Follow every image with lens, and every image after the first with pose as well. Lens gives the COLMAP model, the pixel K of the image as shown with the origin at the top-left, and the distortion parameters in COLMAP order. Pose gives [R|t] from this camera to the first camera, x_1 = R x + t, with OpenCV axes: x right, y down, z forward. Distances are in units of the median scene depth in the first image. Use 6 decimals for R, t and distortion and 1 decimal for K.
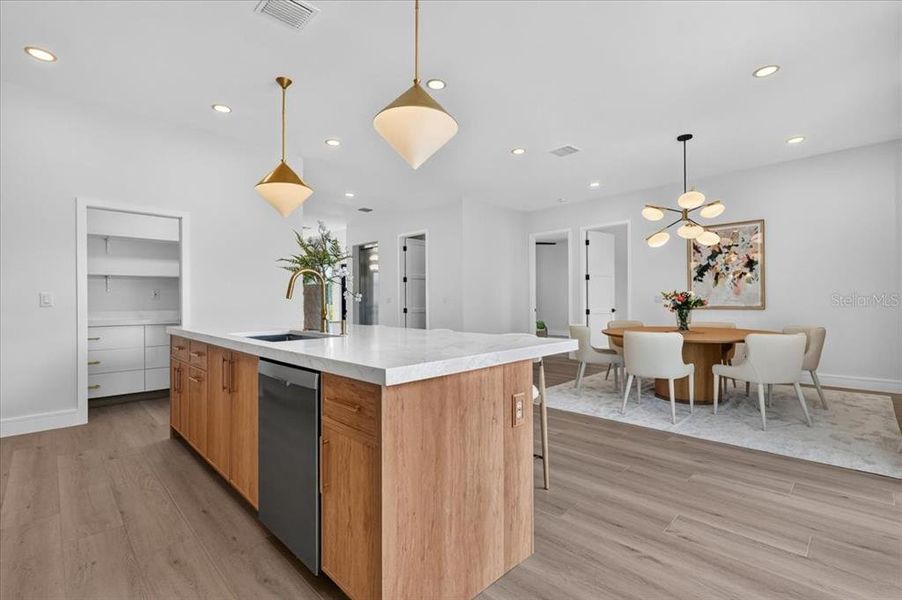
lens RADIAL K [[393.7, 0, 450.3], [0, 393.7, 297.8], [0, 0, 1]] dist [-0.000965, 0.000527]
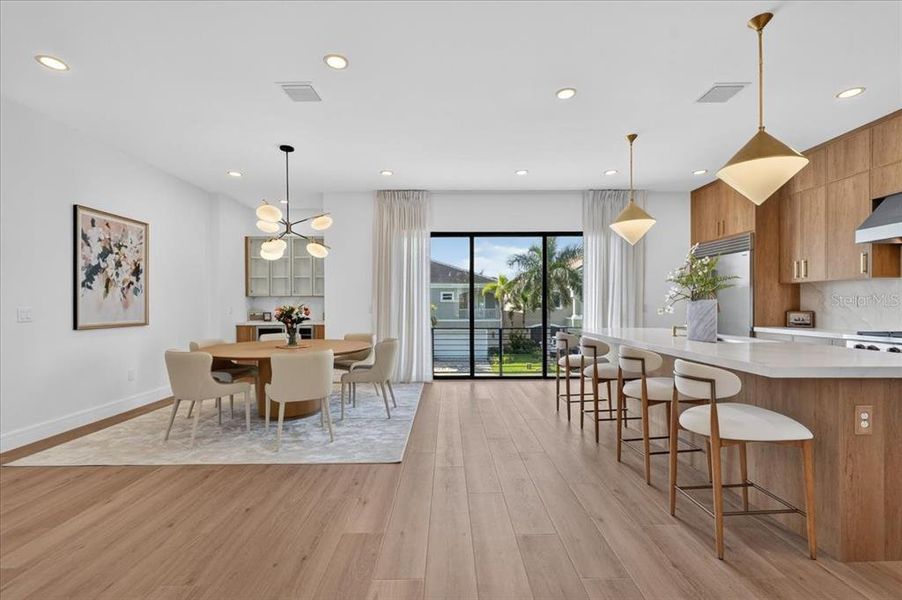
lens RADIAL K [[393.7, 0, 450.7], [0, 393.7, 306.2], [0, 0, 1]] dist [-0.000965, 0.000527]
pose [[-0.704835, 0.008035, 0.709325, -0.296894], [0.005011, 0.999967, -0.006348, -0.004349], [-0.709353, -0.000920, -0.704853, 1.086358]]
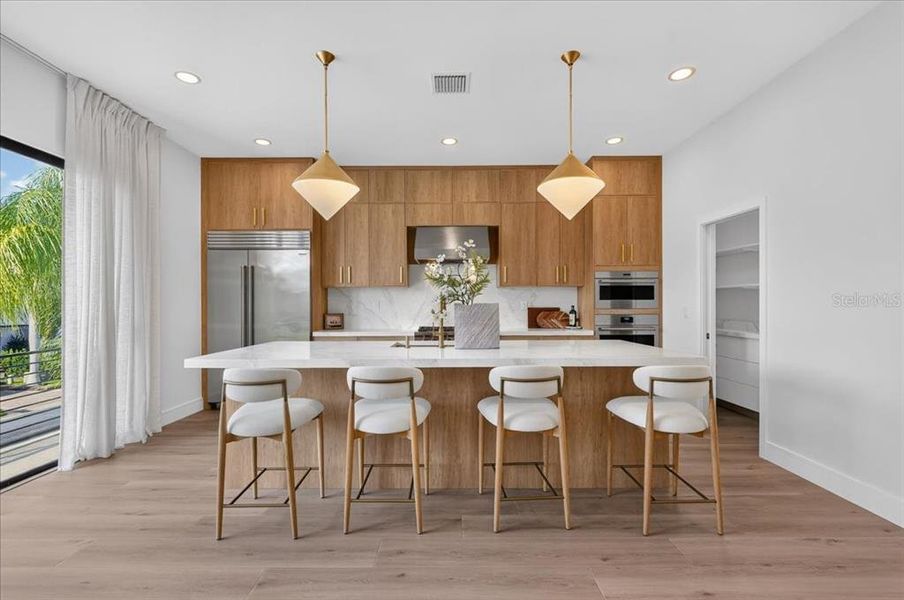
lens RADIAL K [[394.6, 0, 448.9], [0, 394.6, 306.6], [0, 0, 1]] dist [-0.000965, 0.000527]
pose [[-0.718526, 0.013139, -0.695376, 0.206809], [0.013207, 0.999899, 0.005246, -0.013885], [0.695375, -0.005415, -0.718627, 0.790643]]
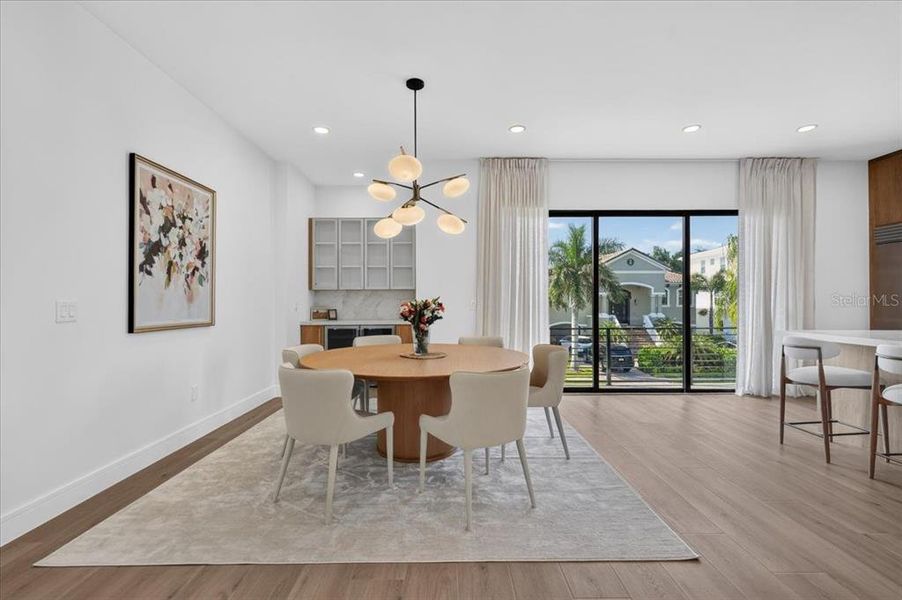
lens RADIAL K [[393.7, 0, 452.6], [0, 393.7, 300.0], [0, 0, 1]] dist [-0.000965, 0.000527]
pose [[-0.704152, 0.014092, 0.709910, 0.038075], [0.003266, 0.999857, -0.016609, -0.001760], [-0.710042, -0.009377, -0.704097, 1.125863]]
